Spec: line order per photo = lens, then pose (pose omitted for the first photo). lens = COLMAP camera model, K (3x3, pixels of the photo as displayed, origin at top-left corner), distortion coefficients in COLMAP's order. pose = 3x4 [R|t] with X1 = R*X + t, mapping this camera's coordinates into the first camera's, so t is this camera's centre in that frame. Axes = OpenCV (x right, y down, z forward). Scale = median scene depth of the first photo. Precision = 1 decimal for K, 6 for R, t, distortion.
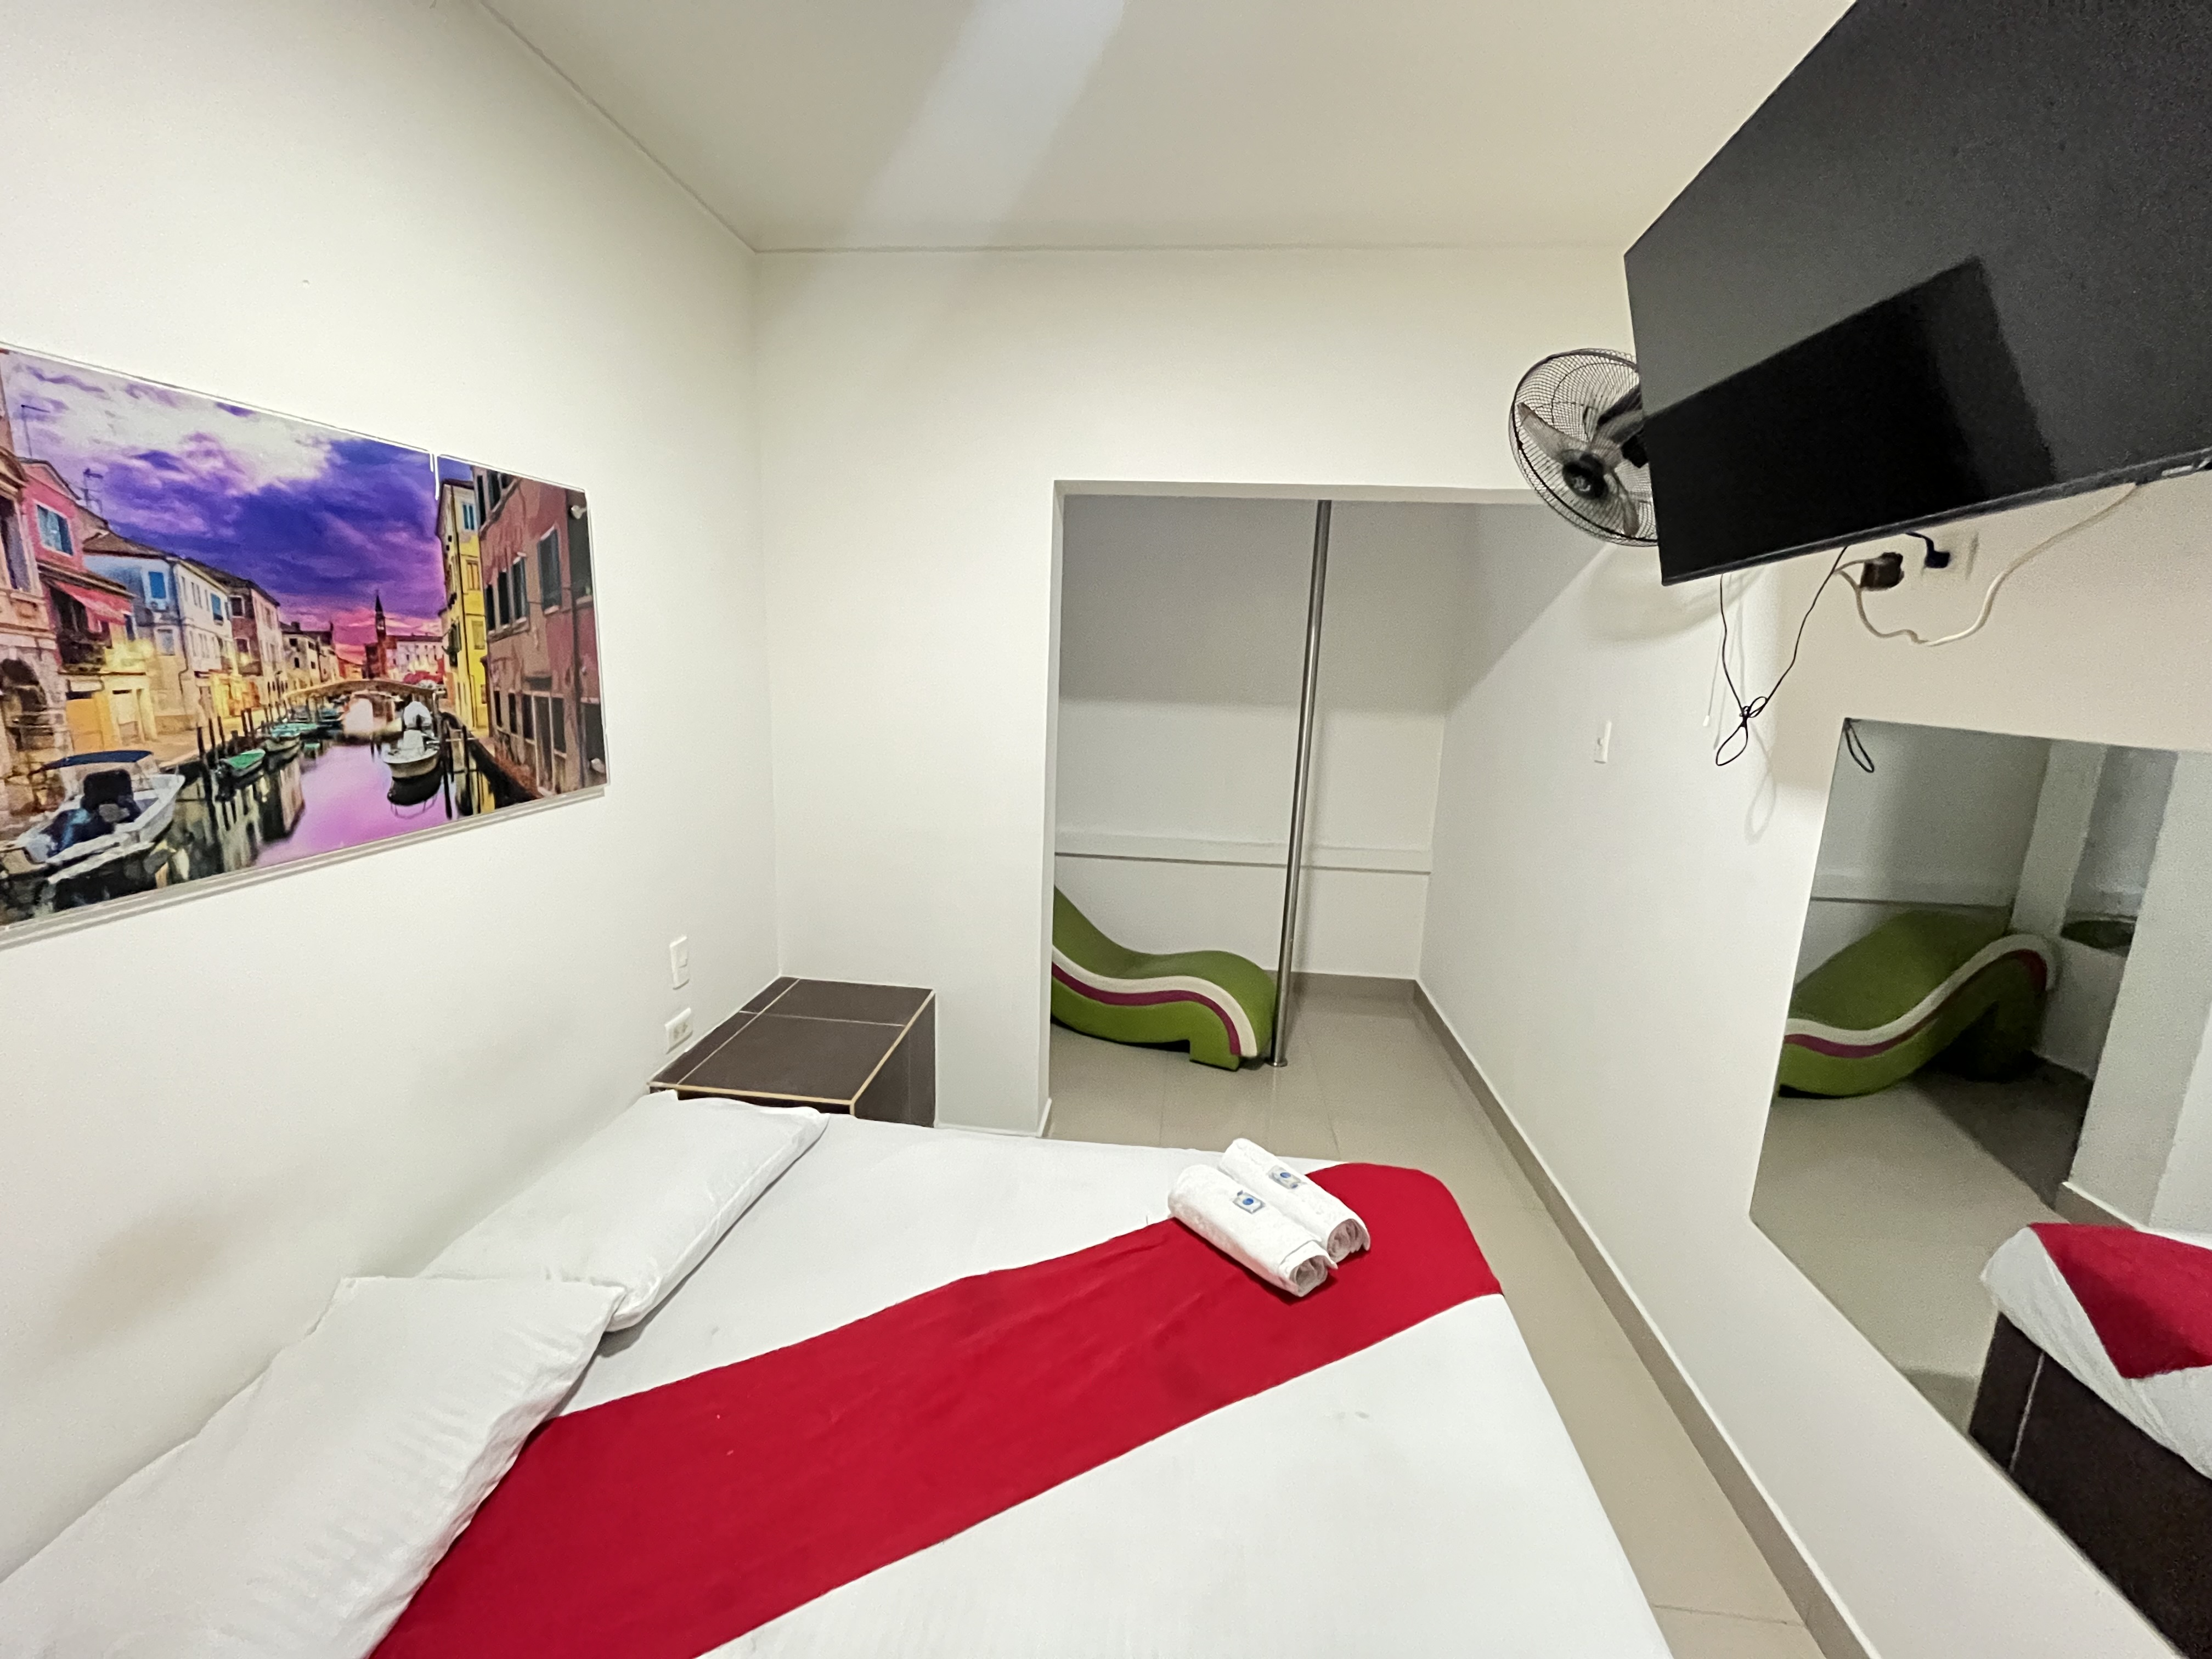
lens RADIAL K [[899.2, 0, 1101.5], [0, 899.2, 817.5], [0, 0, 1]] dist [-0.003665, 0.000942]
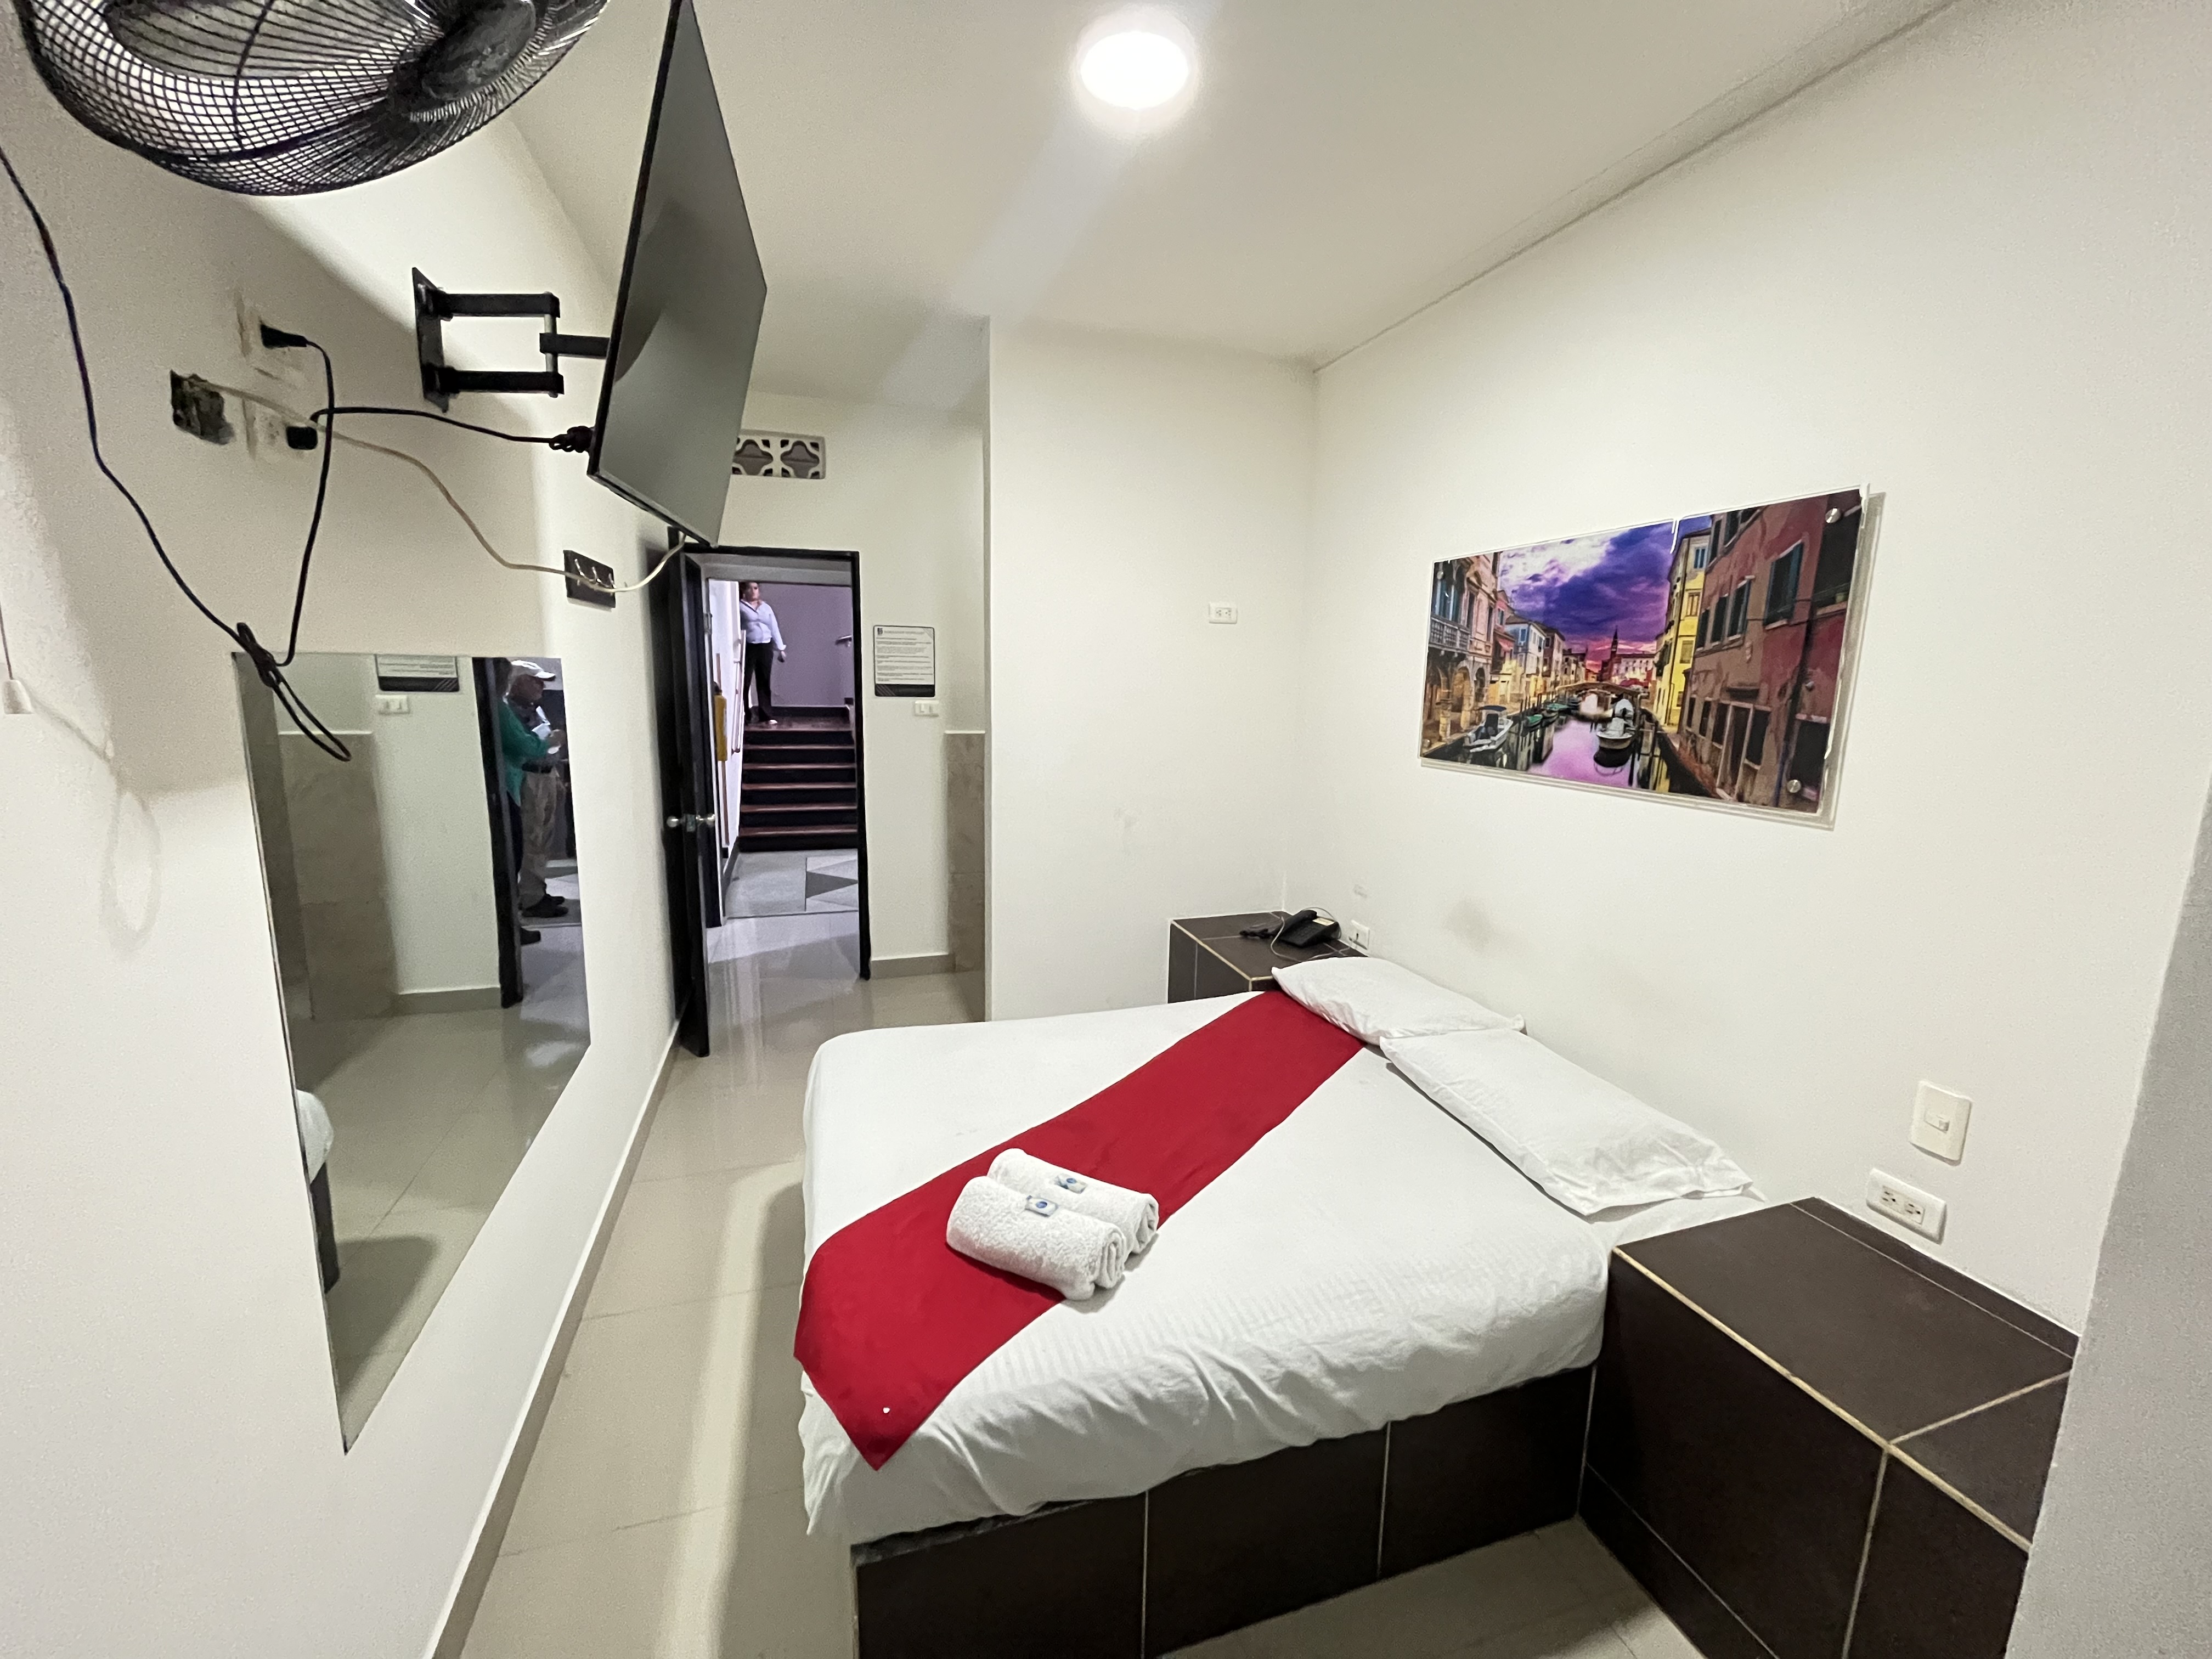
lens RADIAL K [[899.2, 0, 1111.7], [0, 899.2, 833.3], [0, 0, 1]] dist [-0.003665, 0.000942]
pose [[-0.912894, 0.020862, -0.407663, 0.602922], [-0.125270, 0.936185, 0.328430, -0.300381], [0.388499, 0.350889, -0.852024, 1.999330]]
